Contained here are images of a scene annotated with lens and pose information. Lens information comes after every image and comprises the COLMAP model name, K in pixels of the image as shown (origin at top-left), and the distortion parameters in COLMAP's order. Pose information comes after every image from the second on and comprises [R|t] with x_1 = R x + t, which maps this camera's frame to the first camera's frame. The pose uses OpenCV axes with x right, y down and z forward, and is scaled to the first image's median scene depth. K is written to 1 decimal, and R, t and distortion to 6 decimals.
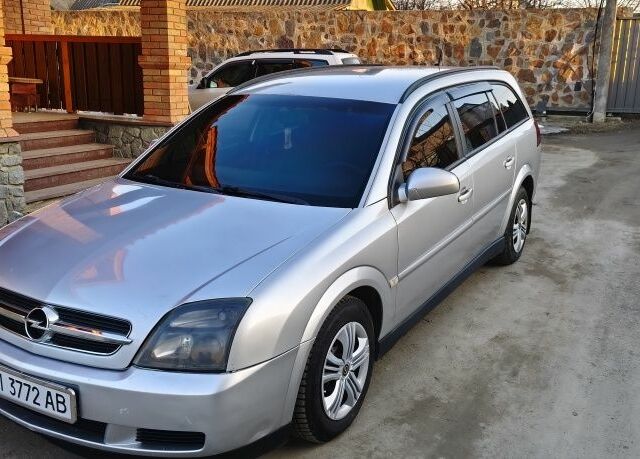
lens RADIAL K [[705.9, 0, 320.0], [0, 705.9, 229.5], [0, 0, 1]] dist [0.017139, 0.046467]
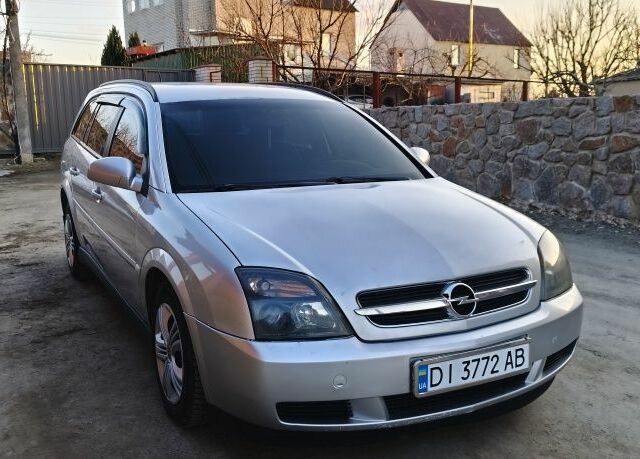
lens RADIAL K [[705.9, 0, 320.0], [0, 705.9, 229.5], [0, 0, 1]] dist [0.017139, 0.046467]
pose [[0.512120, -0.158531, 0.844157, -0.277782], [0.226263, 0.973005, 0.045463, -0.010540], [-0.828576, 0.167719, 0.534165, 0.133235]]
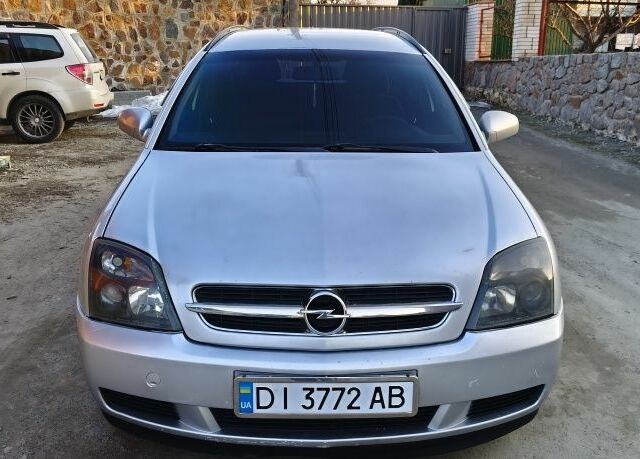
lens RADIAL K [[705.9, 0, 320.0], [0, 705.9, 229.5], [0, 0, 1]] dist [0.017139, 0.046467]
pose [[0.834237, -0.133654, 0.534963, -0.173598], [0.129043, 0.990560, 0.046246, 0.000546], [-0.536094, 0.030453, 0.843609, 0.070549]]
